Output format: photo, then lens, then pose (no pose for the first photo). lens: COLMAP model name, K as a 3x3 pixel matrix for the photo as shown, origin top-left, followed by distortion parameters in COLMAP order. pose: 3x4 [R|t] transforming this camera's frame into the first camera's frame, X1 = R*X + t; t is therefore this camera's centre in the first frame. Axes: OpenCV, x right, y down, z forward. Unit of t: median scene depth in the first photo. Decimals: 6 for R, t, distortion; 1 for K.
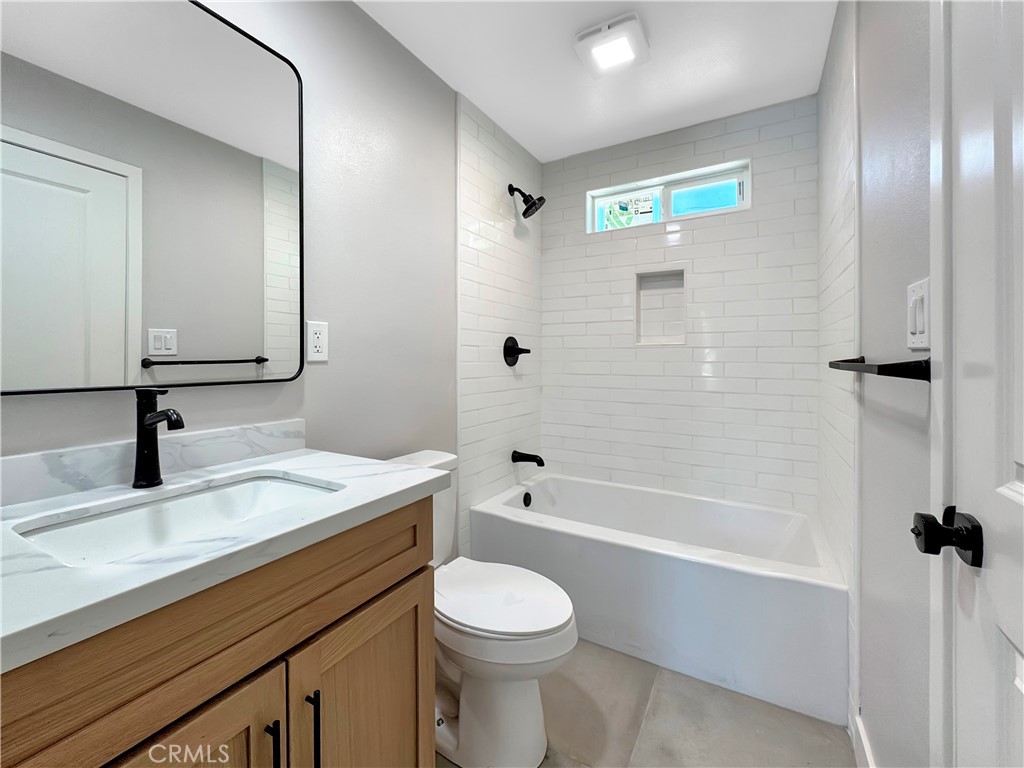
lens RADIAL K [[434.2, 0, 511.4], [0, 434.2, 359.7], [0, 0, 1]] dist [0.000032, -0.000353]
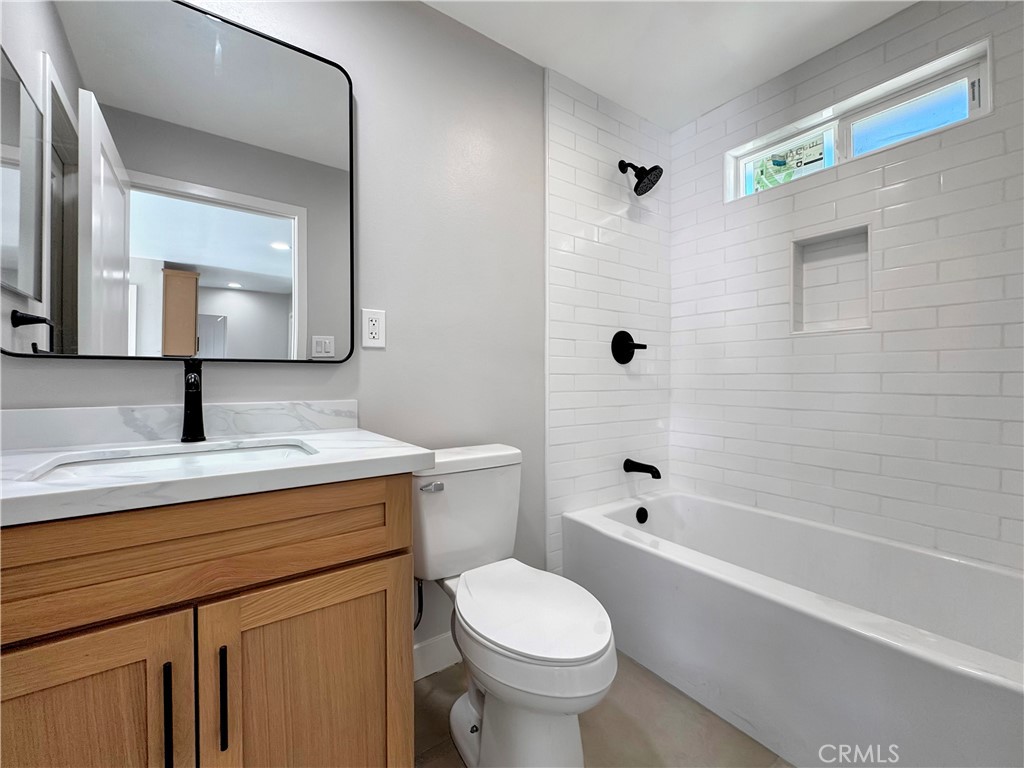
lens RADIAL K [[423.1, 0, 507.8], [0, 423.1, 379.7], [0, 0, 1]] dist [-0.001085, -0.000502]
pose [[0.907725, -0.005899, -0.419524, 0.179548], [0.006912, 0.999976, 0.000895, 0.054287], [0.419509, -0.003712, 0.907744, 0.134492]]
